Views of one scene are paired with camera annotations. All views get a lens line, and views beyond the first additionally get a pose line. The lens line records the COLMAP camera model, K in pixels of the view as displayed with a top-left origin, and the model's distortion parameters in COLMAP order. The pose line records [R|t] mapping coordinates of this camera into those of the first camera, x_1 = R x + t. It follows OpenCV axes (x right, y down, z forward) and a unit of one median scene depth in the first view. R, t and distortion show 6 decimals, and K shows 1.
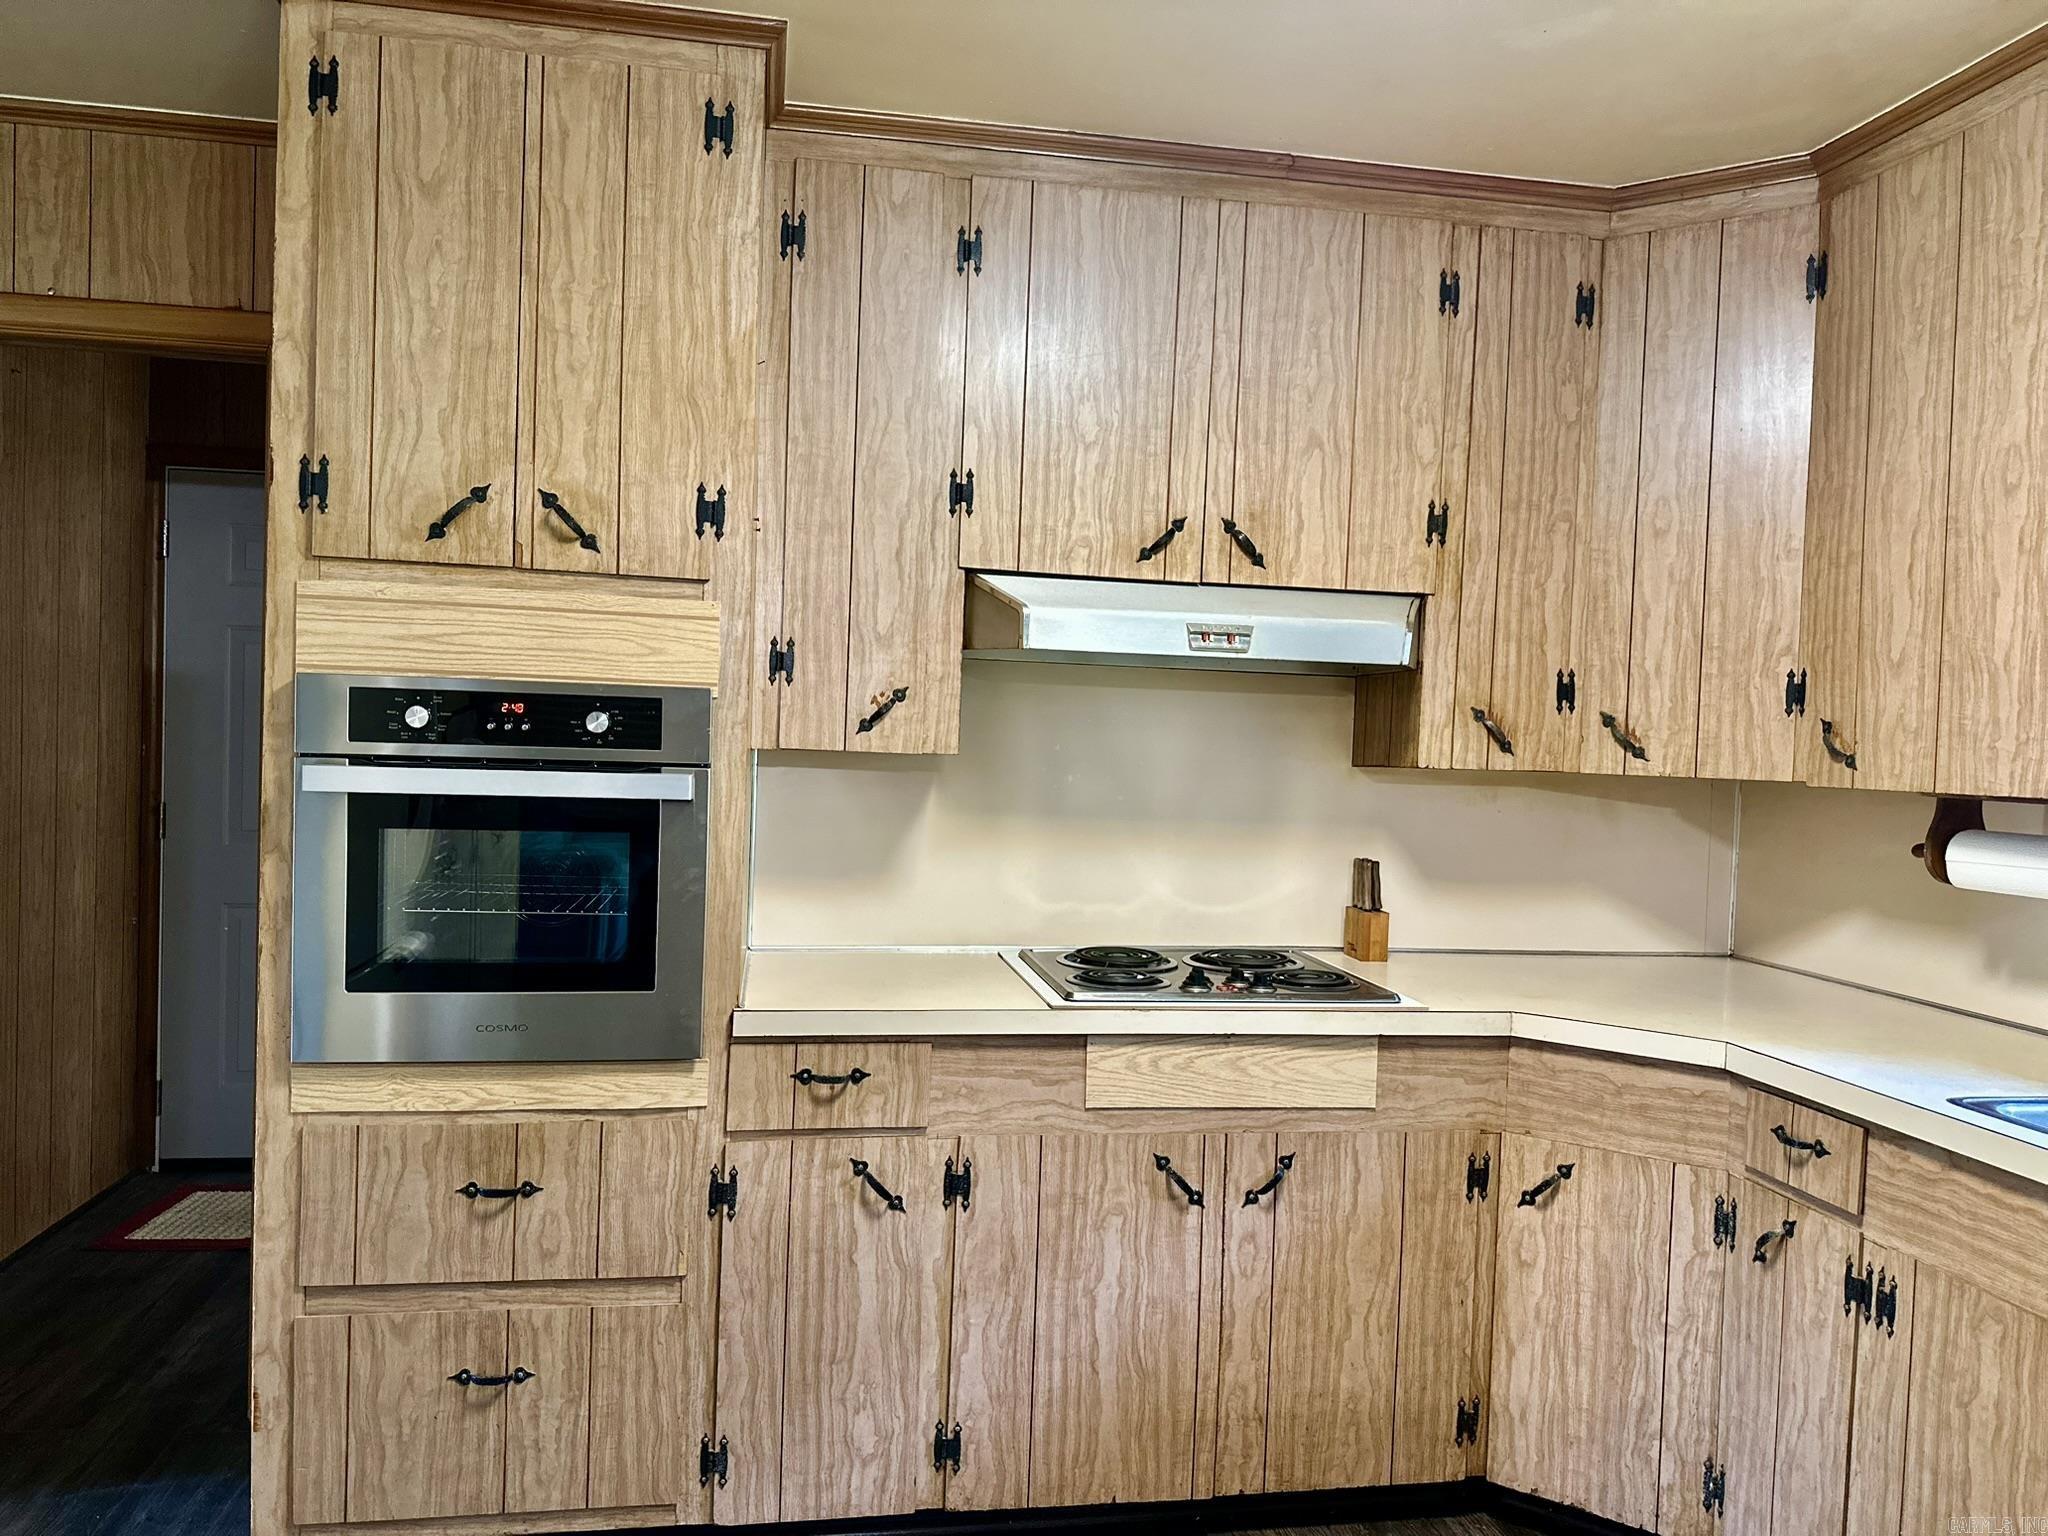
lens RADIAL K [[1435.4, 0, 1011.8], [0, 1435.4, 787.8], [0, 0, 1]] dist [0.071178, -0.087352]
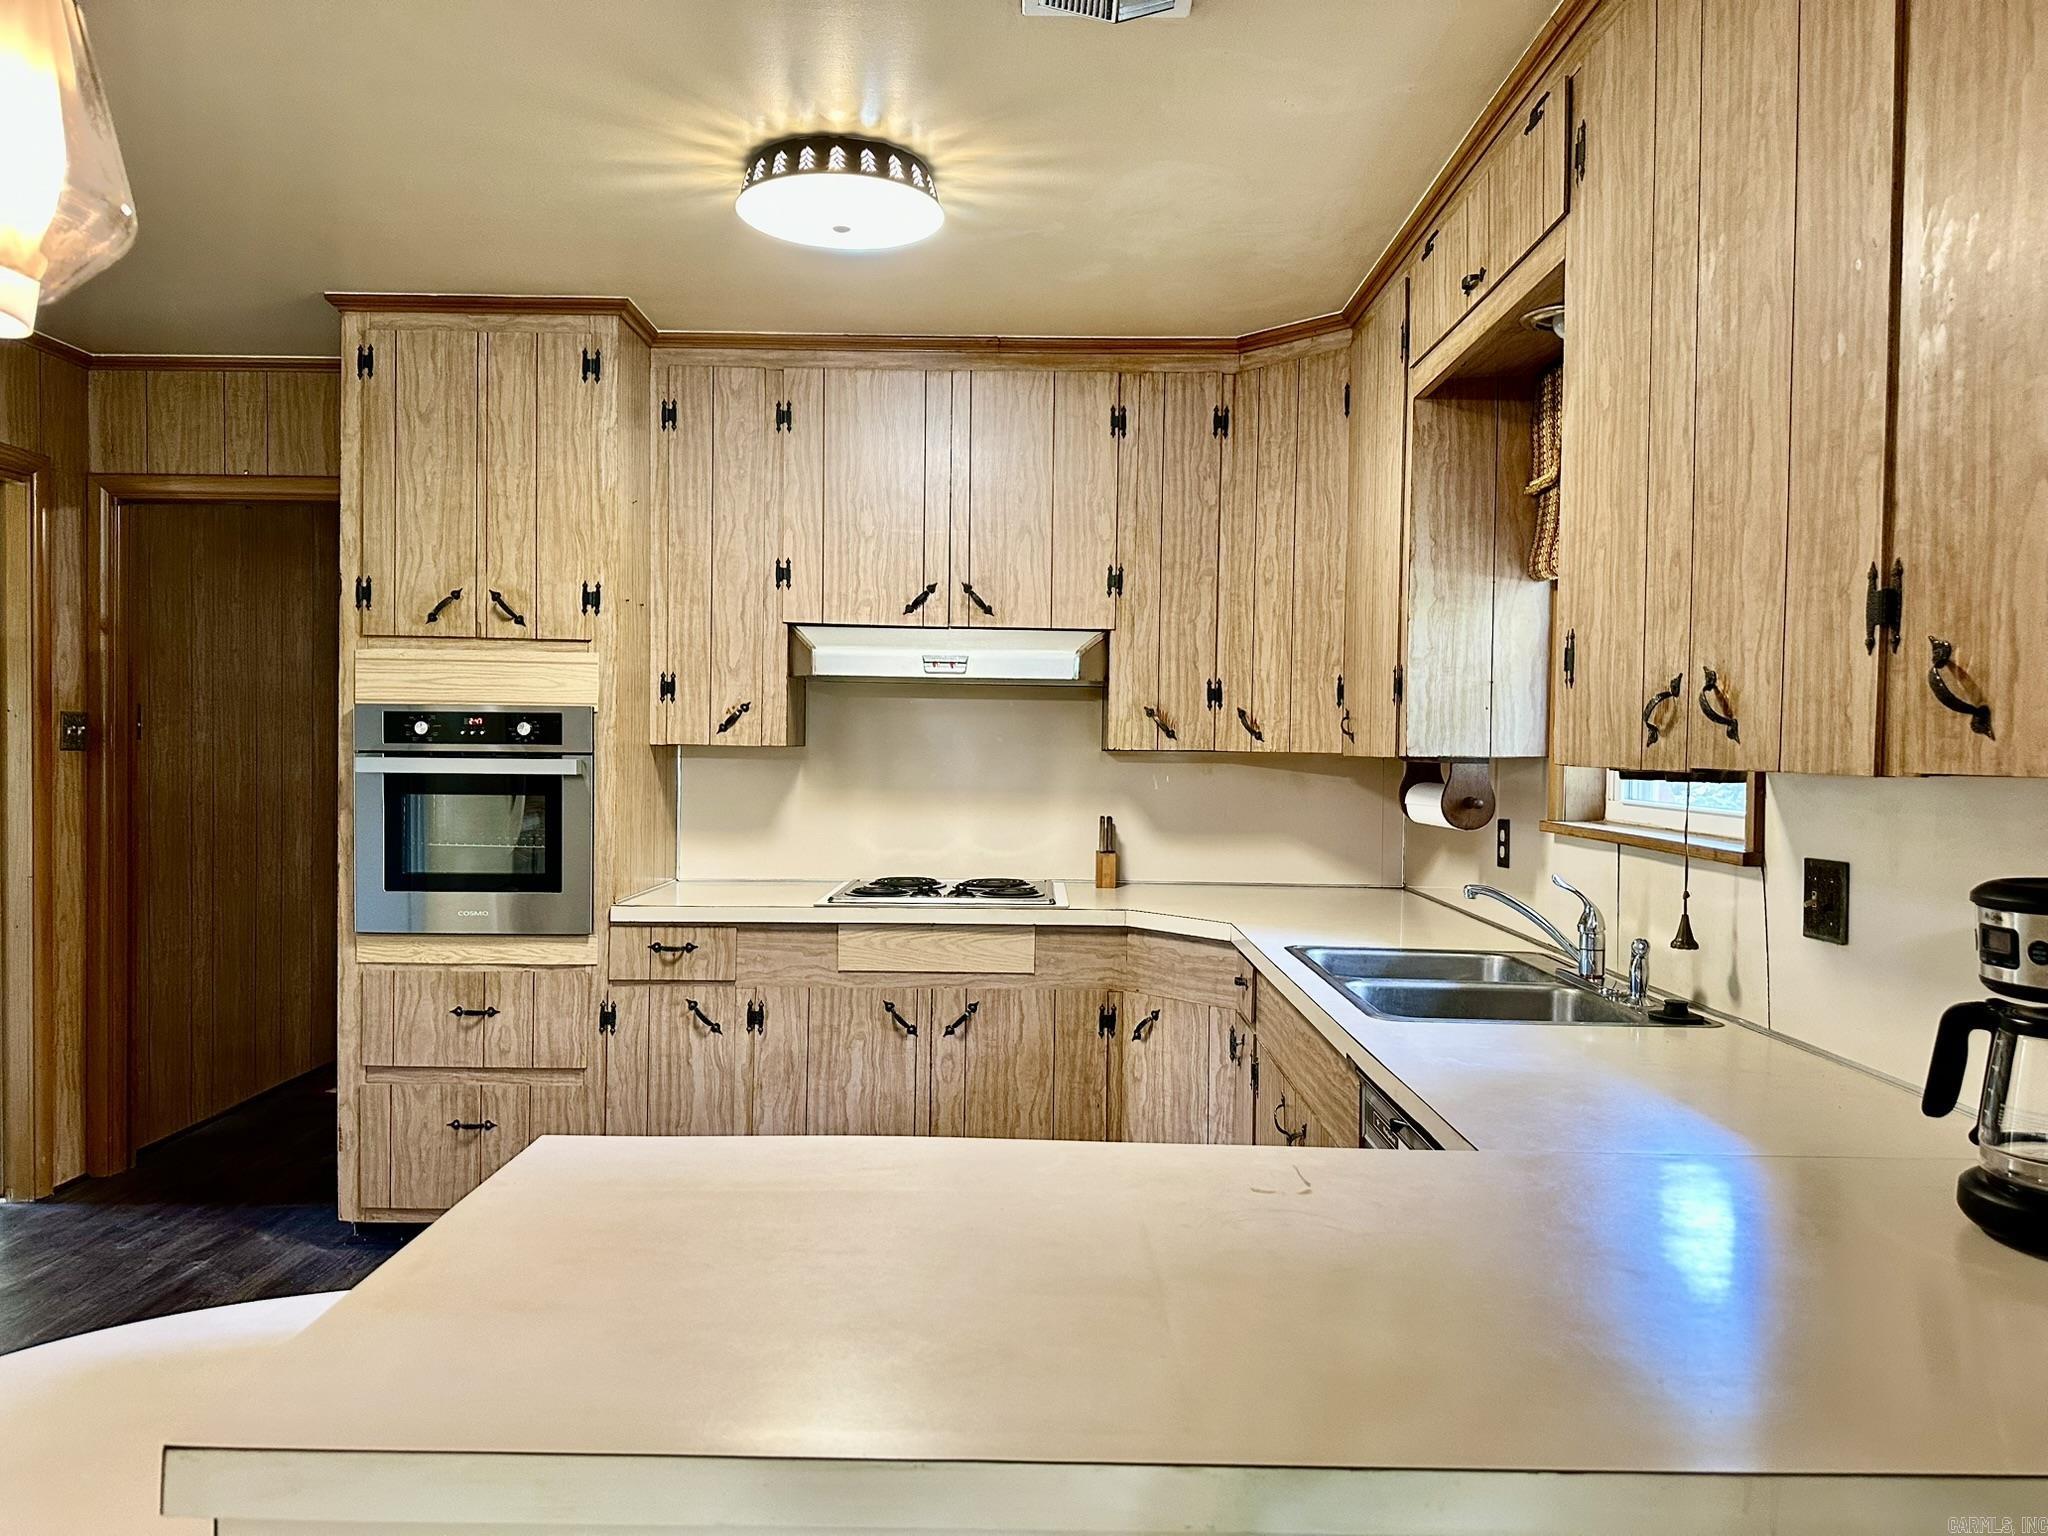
lens RADIAL K [[1435.4, 0, 1039.9], [0, 1435.4, 783.6], [0, 0, 1]] dist [0.071178, -0.087352]
pose [[0.986409, -0.016449, -0.163486, 0.507508], [0.014795, 0.999826, -0.011331, 0.040107], [0.163644, 0.008758, 0.986481, -0.482801]]
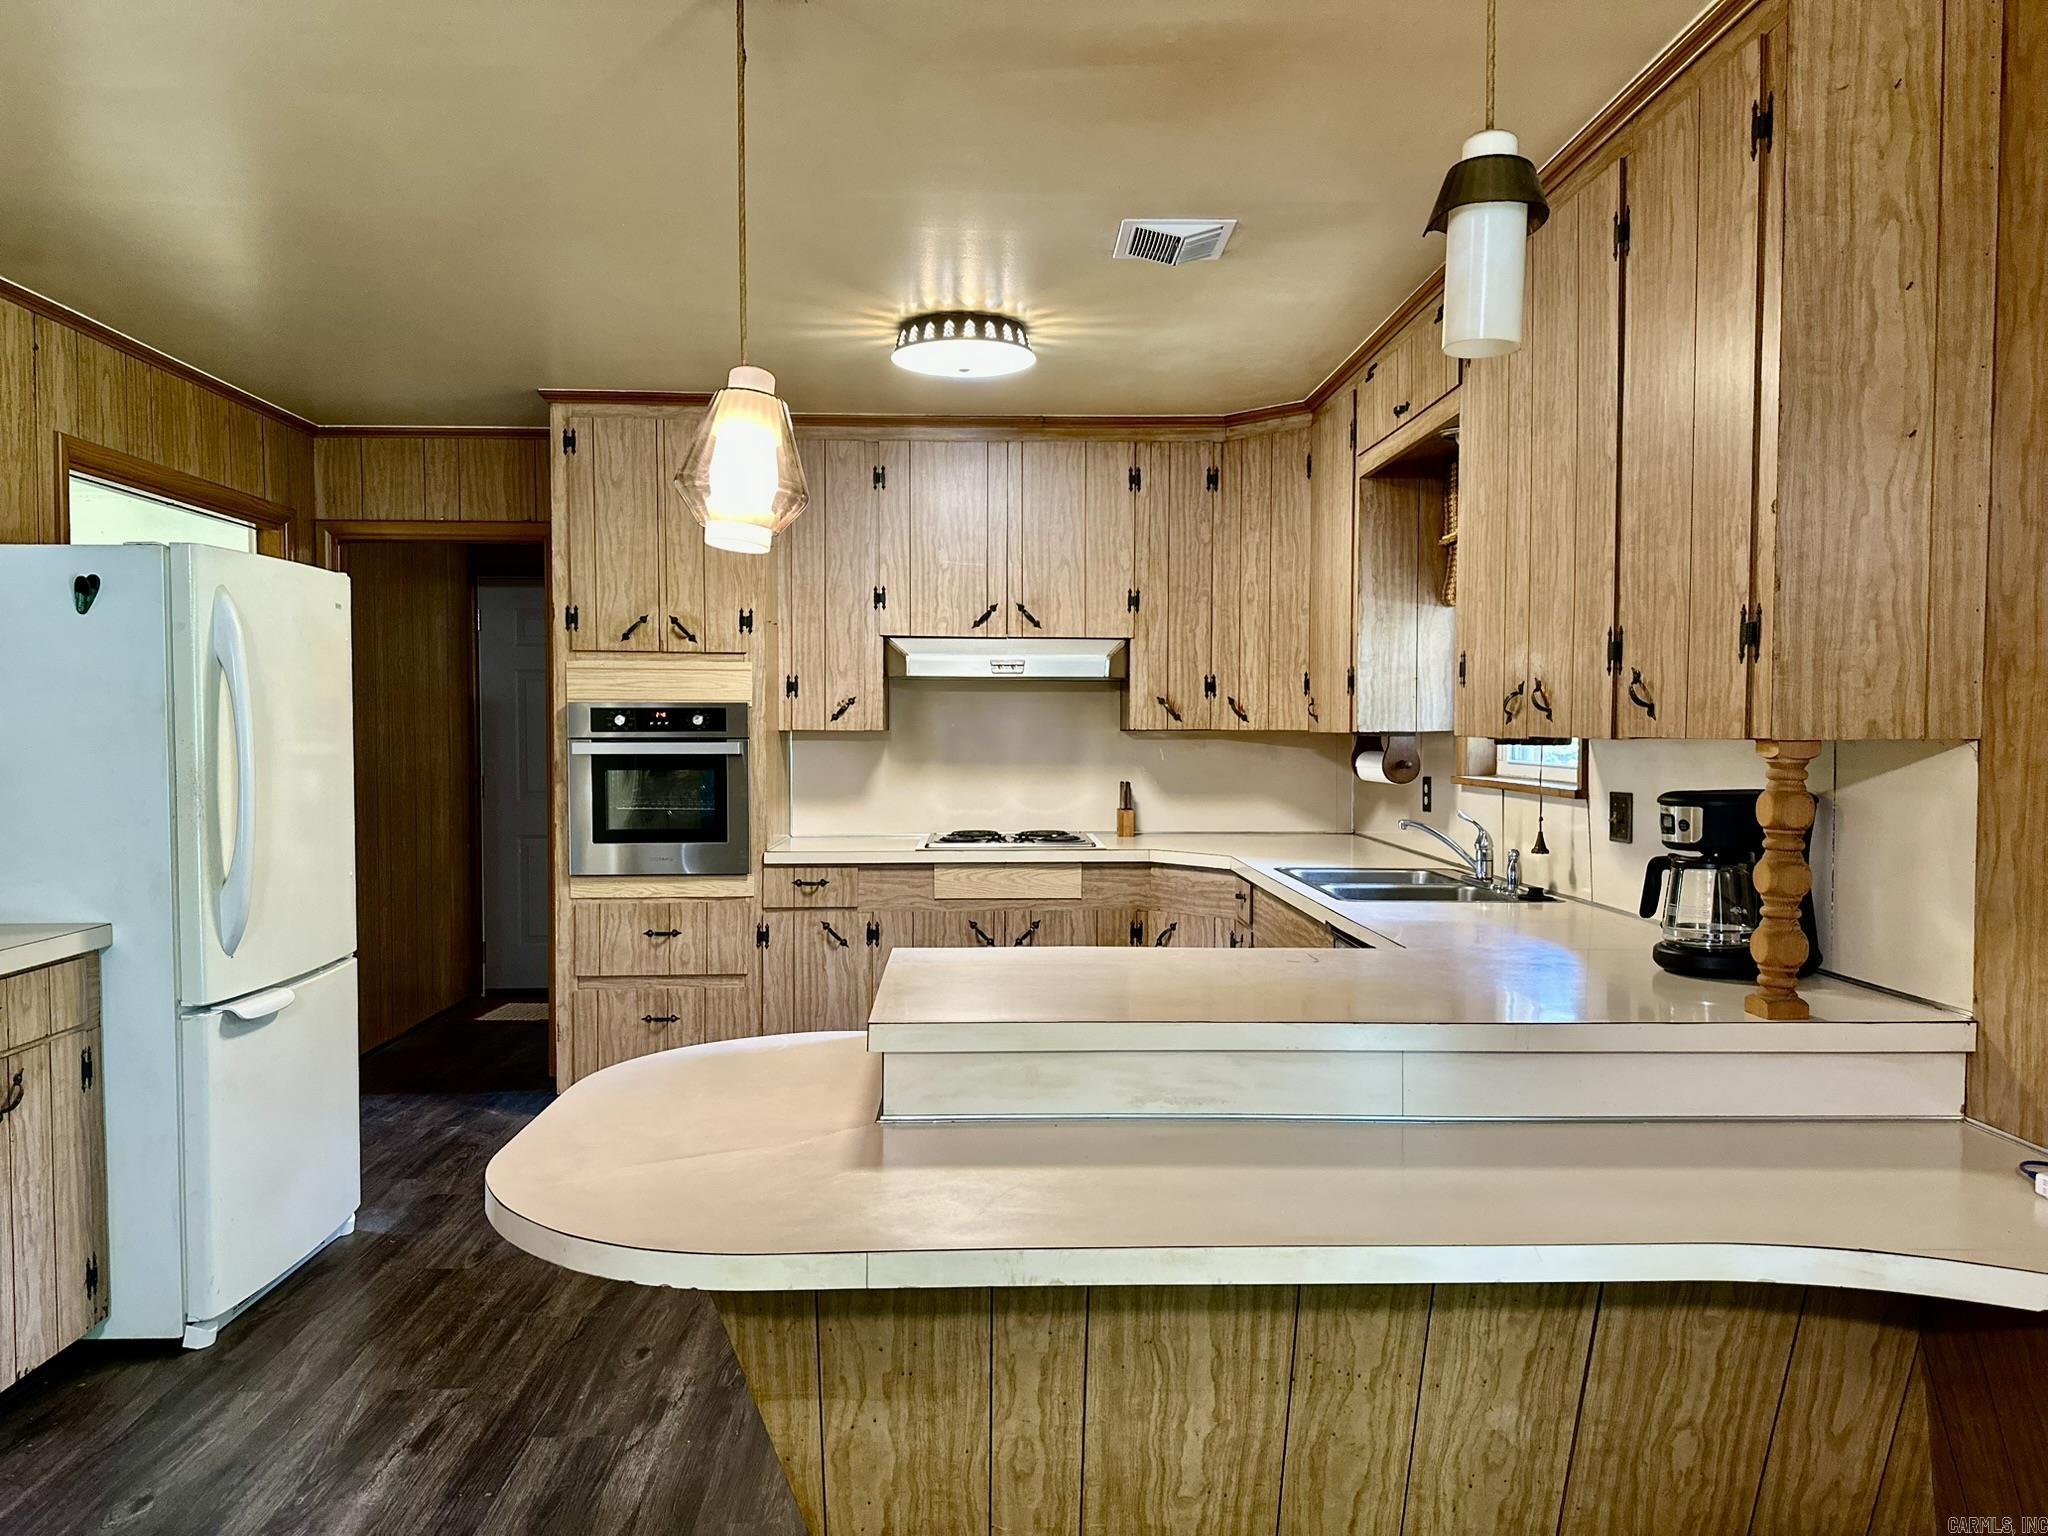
lens RADIAL K [[1435.4, 0, 1036.6], [0, 1435.4, 782.4], [0, 0, 1]] dist [0.071178, -0.087352]
pose [[0.991941, -0.028513, -0.123450, 0.442600], [0.029067, 0.999574, 0.002693, 0.052844], [0.123321, -0.006260, 0.992347, -0.998759]]
